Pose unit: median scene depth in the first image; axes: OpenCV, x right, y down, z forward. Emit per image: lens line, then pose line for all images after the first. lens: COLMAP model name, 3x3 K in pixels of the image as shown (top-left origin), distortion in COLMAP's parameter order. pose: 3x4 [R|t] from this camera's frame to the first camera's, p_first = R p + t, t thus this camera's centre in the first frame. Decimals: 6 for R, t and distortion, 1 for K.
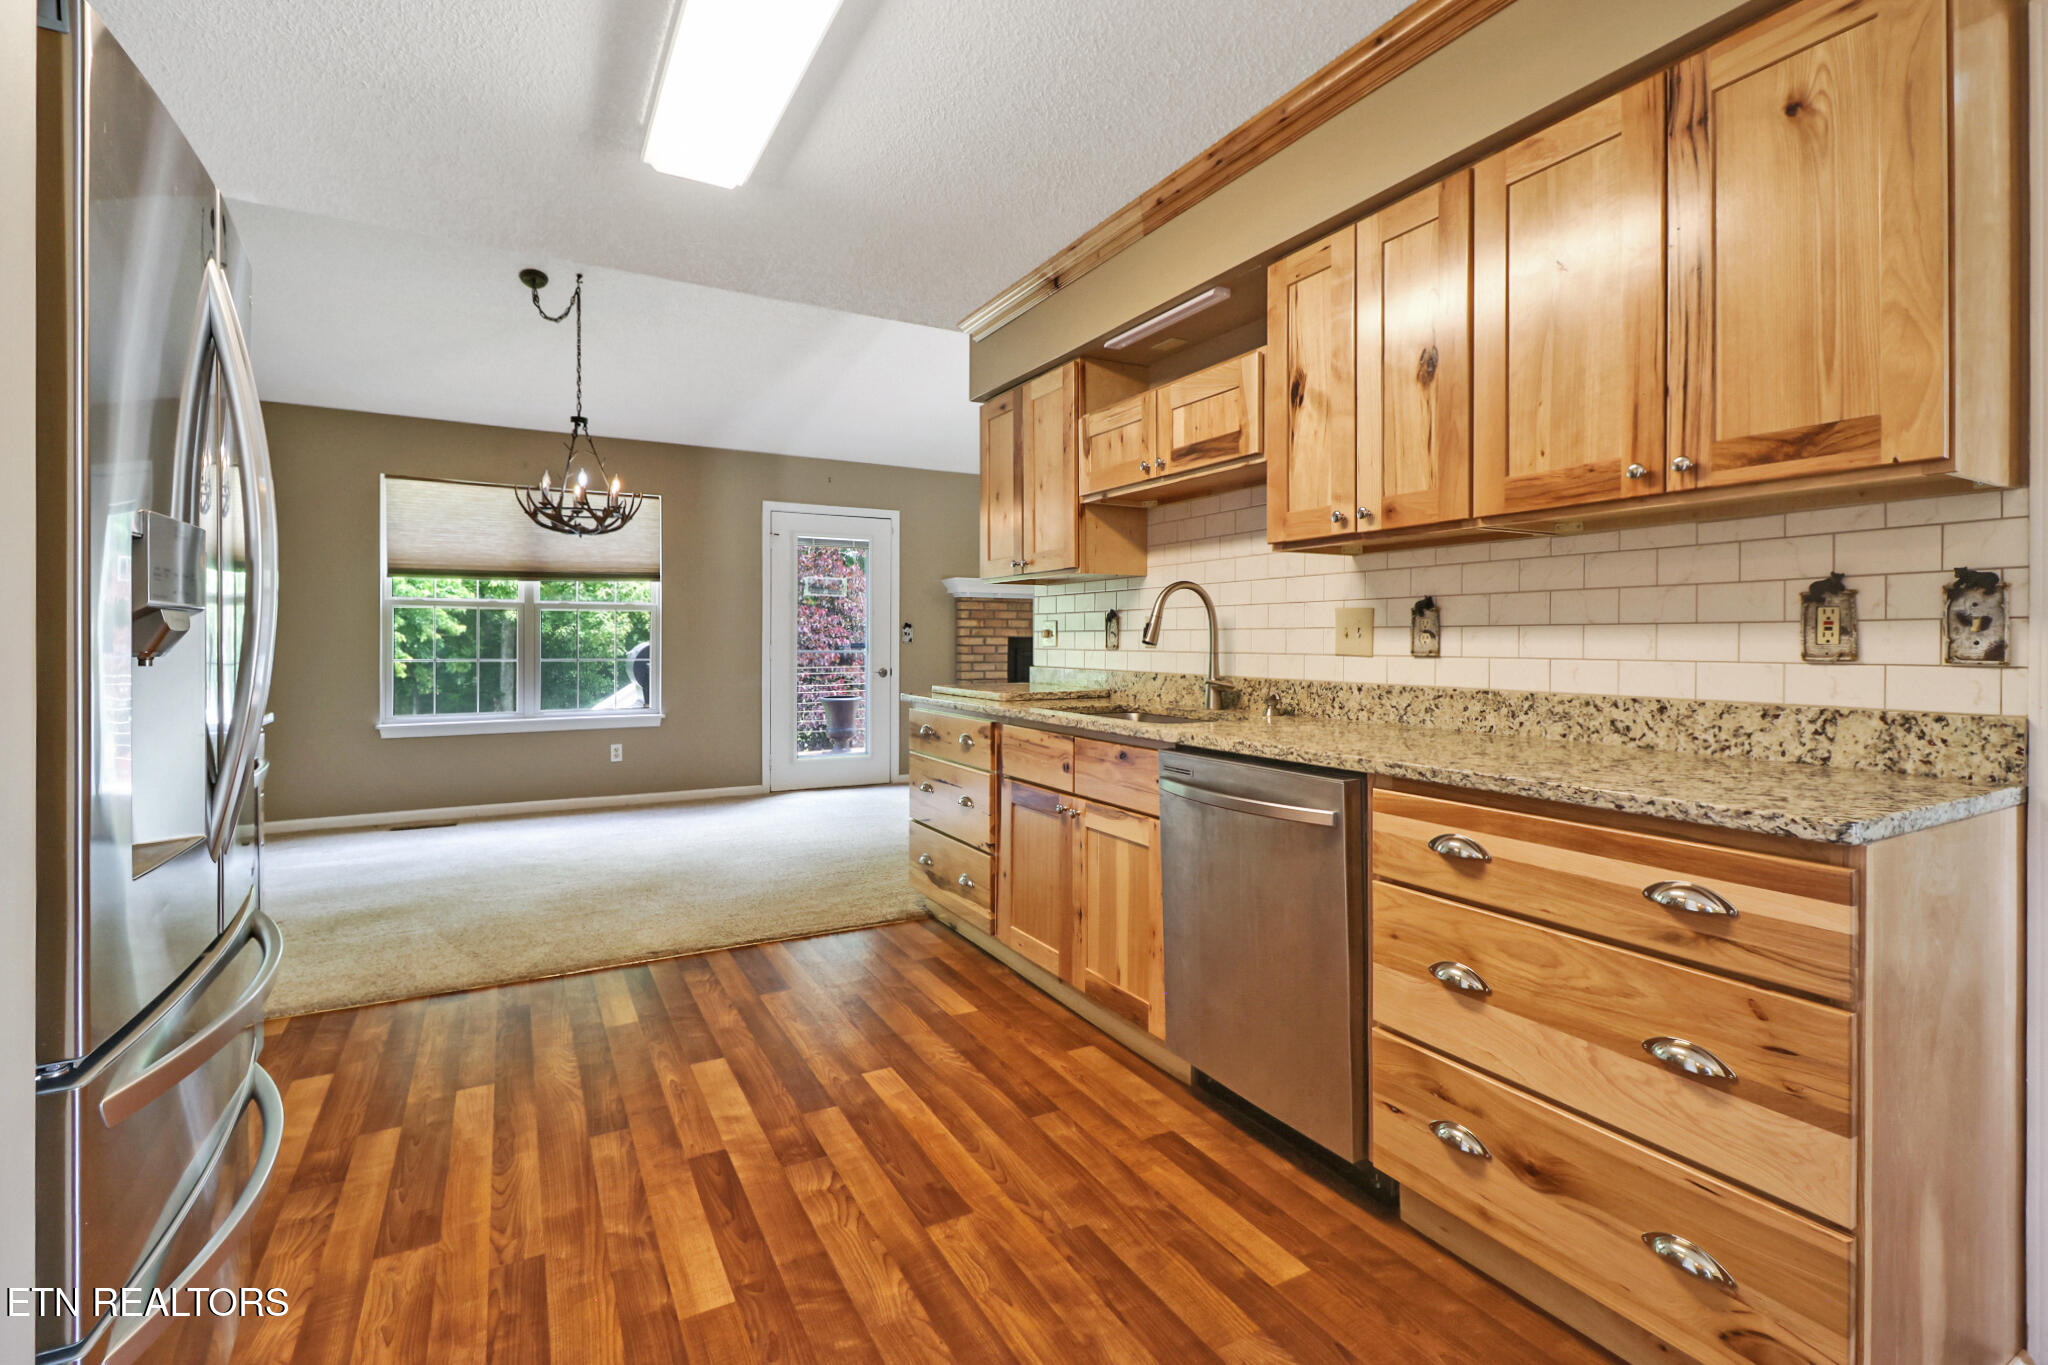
lens RADIAL K [[936.4, 0, 1050.6], [0, 936.4, 649.5], [0, 0, 1]] dist [-0.003494, -0.000024]
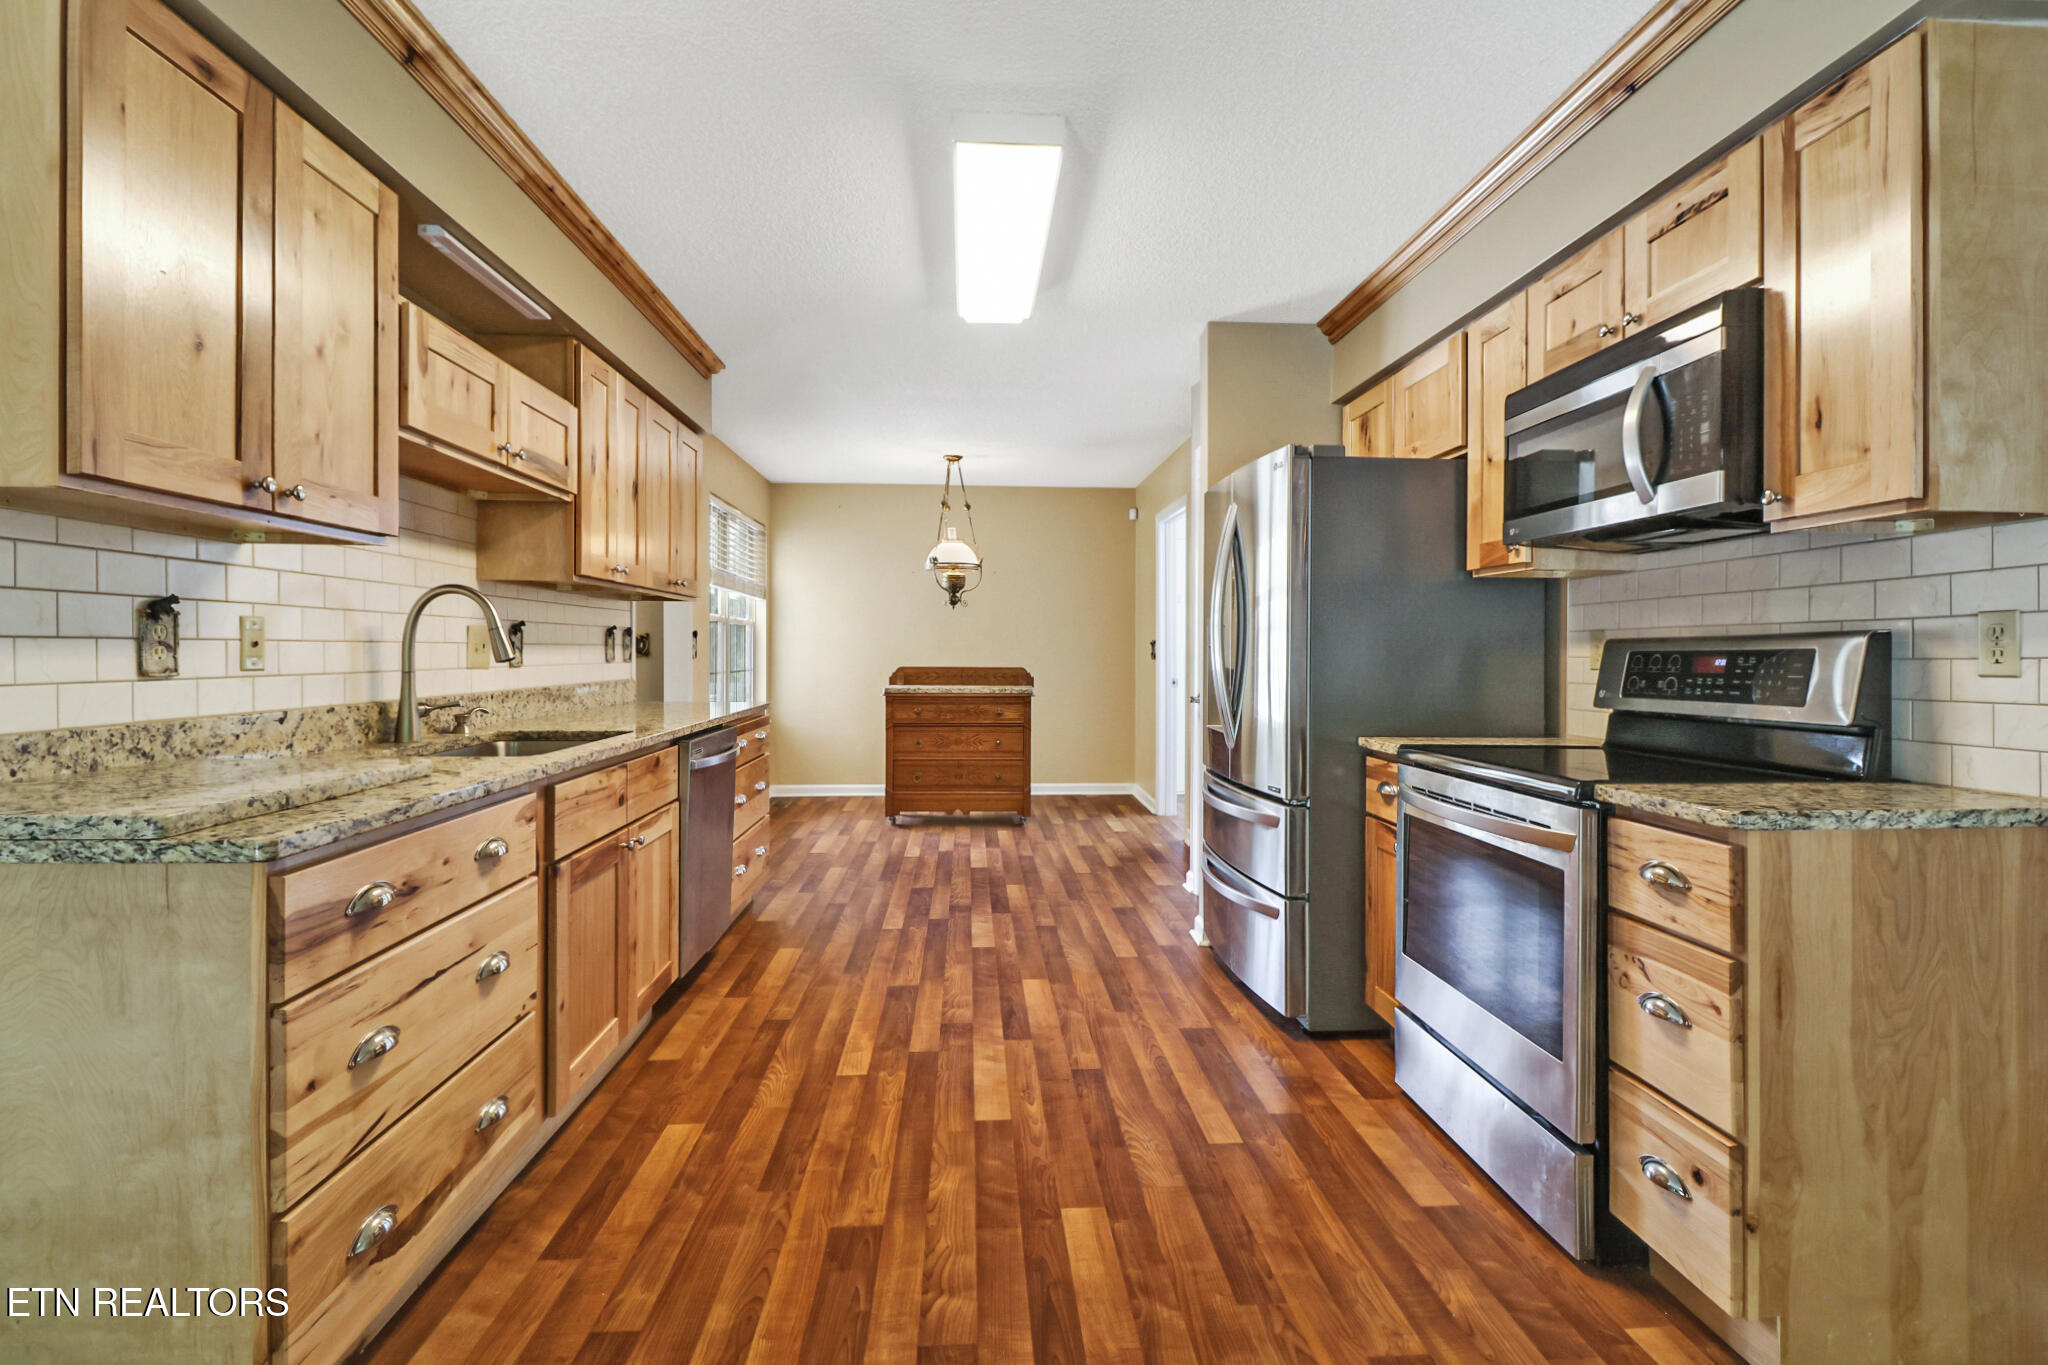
lens RADIAL K [[936.4, 0, 1024.7], [0, 936.4, 643.0], [0, 0, 1]] dist [-0.003494, -0.000024]
pose [[-0.893021, 0.003918, 0.449998, -0.839568], [0.004746, 0.999988, 0.000710, -0.024243], [-0.449990, 0.002770, -0.893029, 1.873349]]
